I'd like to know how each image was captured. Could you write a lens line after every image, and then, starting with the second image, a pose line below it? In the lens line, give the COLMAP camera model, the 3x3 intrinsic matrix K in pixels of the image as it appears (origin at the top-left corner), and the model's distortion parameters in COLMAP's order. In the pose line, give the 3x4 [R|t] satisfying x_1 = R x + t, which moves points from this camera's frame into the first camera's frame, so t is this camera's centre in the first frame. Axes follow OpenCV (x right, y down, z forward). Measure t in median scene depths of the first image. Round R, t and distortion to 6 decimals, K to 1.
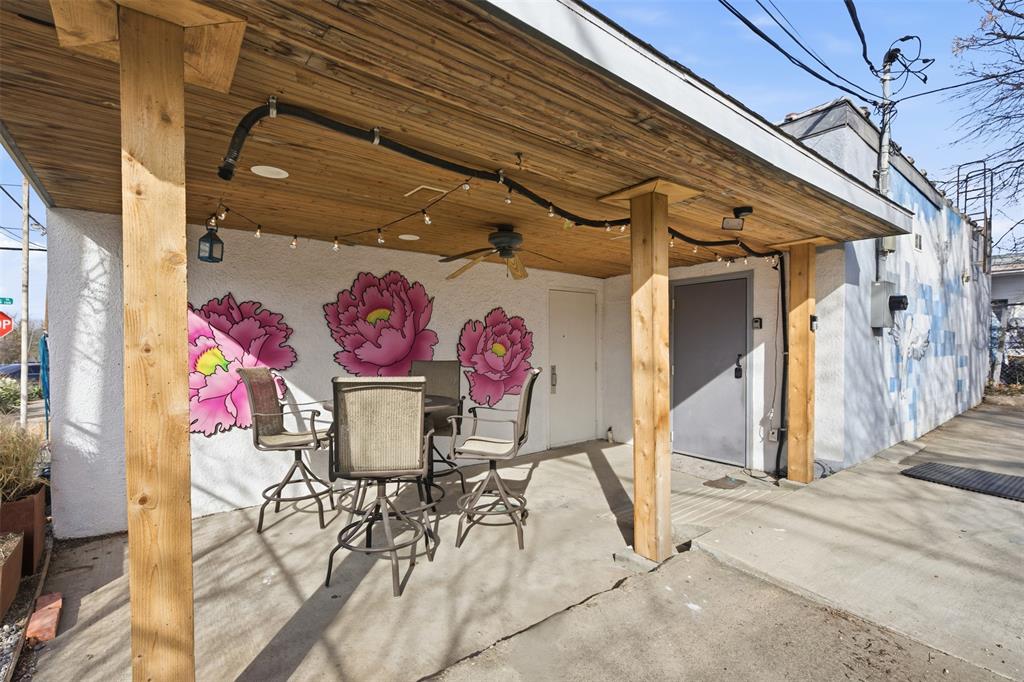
lens RADIAL K [[469.1, 0, 512.1], [0, 469.1, 345.0], [0, 0, 1]] dist [-0.002368, 0.000182]
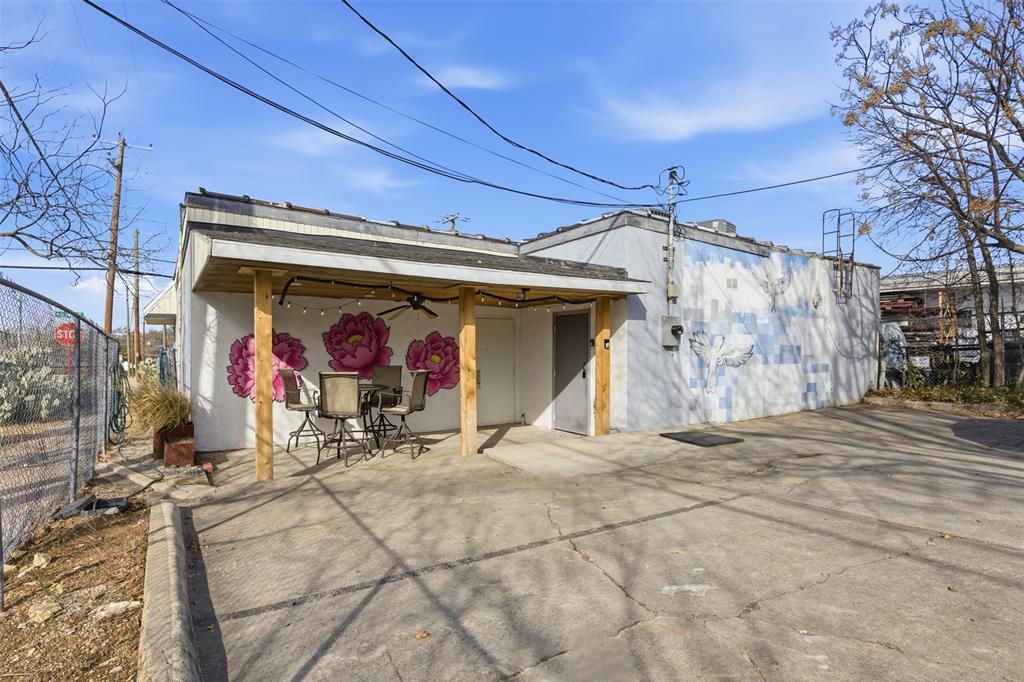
lens RADIAL K [[536.7, 0, 513.4], [0, 536.7, 345.1], [0, 0, 1]] dist [-0.020340, 0.000179]
pose [[0.996554, 0.000924, -0.082947, 0.449262], [-0.001696, 0.999956, -0.009246, -0.023826], [0.082934, 0.009355, 0.996511, -0.885044]]
